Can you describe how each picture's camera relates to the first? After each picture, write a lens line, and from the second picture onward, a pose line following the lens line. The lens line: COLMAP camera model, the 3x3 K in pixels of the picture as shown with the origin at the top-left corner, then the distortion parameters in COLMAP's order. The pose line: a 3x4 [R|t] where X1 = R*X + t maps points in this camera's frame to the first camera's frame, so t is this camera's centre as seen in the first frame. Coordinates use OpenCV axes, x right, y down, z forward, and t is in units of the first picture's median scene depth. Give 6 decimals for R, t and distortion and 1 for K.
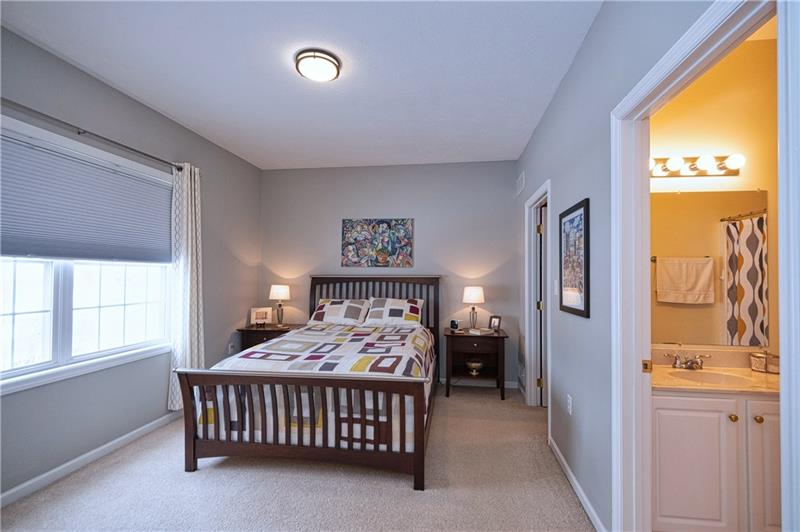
lens RADIAL K [[378.1, 0, 406.7], [0, 378.1, 266.0], [0, 0, 1]] dist [0.019670, -0.000503]
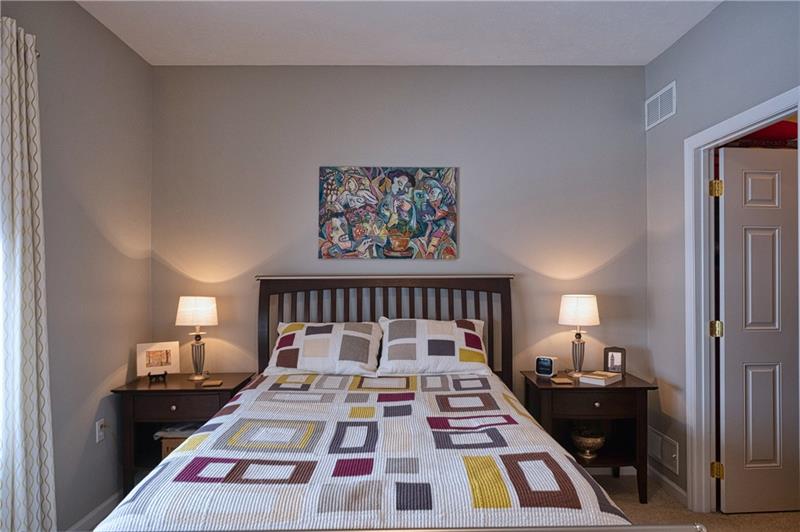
lens RADIAL K [[558.3, 0, 398.1], [0, 558.3, 267.4], [0, 0, 1]] dist [-0.004840, -0.002008]
pose [[0.987698, -0.006079, 0.156254, -0.192952], [0.003928, 0.999893, 0.014068, 0.003279], [-0.156323, -0.013281, 0.987617, 0.243483]]
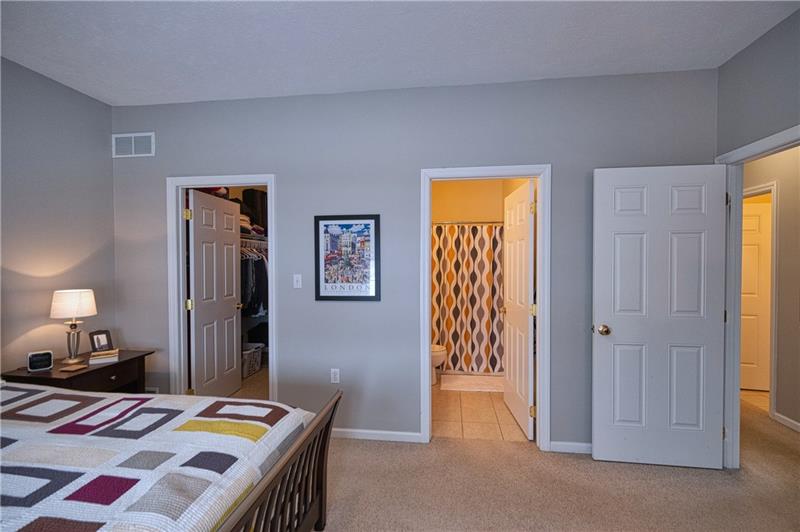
lens RADIAL K [[378.1, 0, 404.2], [0, 378.1, 266.7], [0, 0, 1]] dist [0.019670, -0.000503]
pose [[-0.019671, -0.023994, 0.999519, -0.434509], [-0.021922, 0.999482, 0.023561, -0.009348], [-0.999566, -0.021448, -0.020187, 0.457933]]
